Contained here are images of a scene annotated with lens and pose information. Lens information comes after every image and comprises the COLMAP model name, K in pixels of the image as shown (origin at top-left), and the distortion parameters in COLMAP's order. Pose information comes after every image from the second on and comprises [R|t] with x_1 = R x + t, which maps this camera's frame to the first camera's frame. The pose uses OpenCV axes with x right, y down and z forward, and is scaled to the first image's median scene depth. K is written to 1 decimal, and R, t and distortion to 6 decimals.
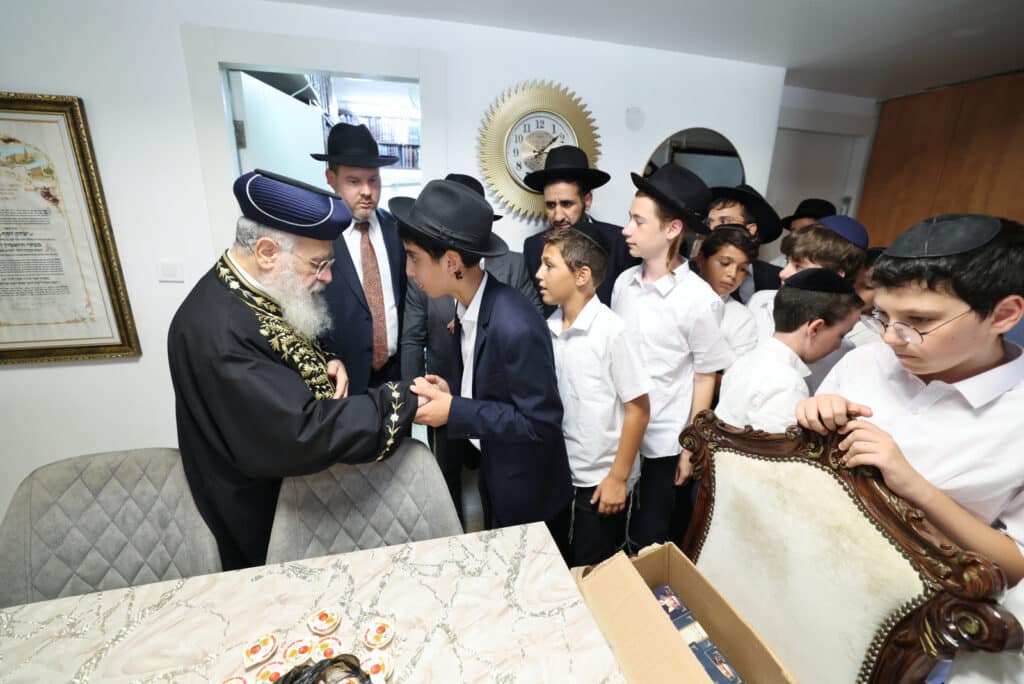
lens RADIAL K [[438.6, 0, 512.0], [0, 438.6, 342.0], [0, 0, 1]] dist [-0.042145, 0.014517]
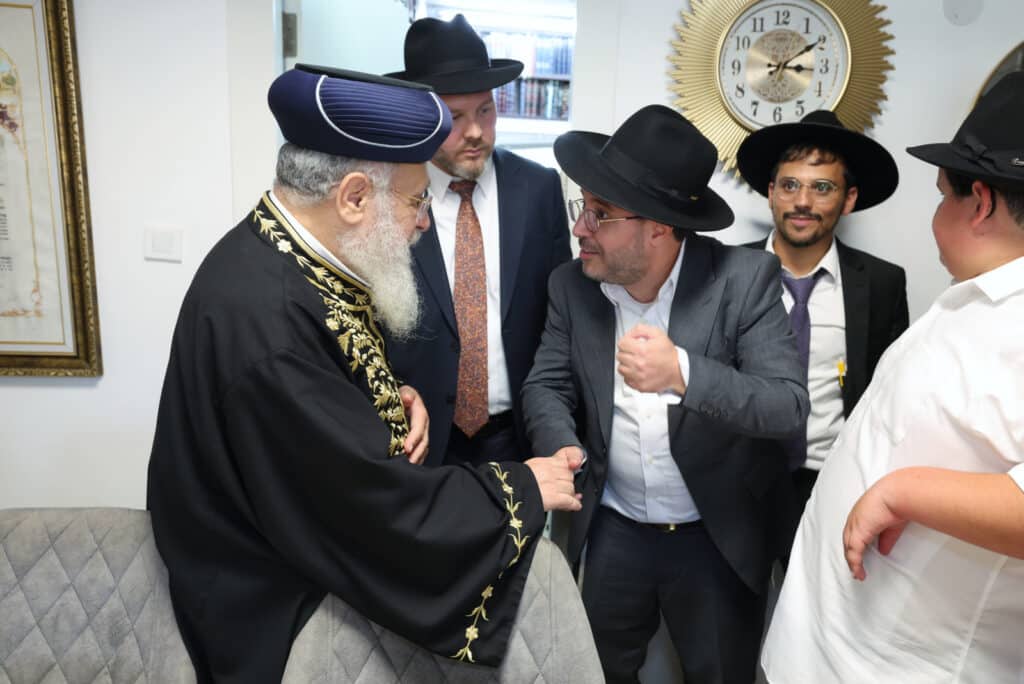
lens RADIAL K [[786.3, 0, 549.4], [0, 786.3, 351.4], [0, 0, 1]] dist [-0.003667, 0.051558]
pose [[0.983825, 0.055068, -0.170457, -0.058359], [-0.073038, 0.992200, -0.101014, 0.097346], [0.163565, 0.111830, 0.980174, -0.022336]]
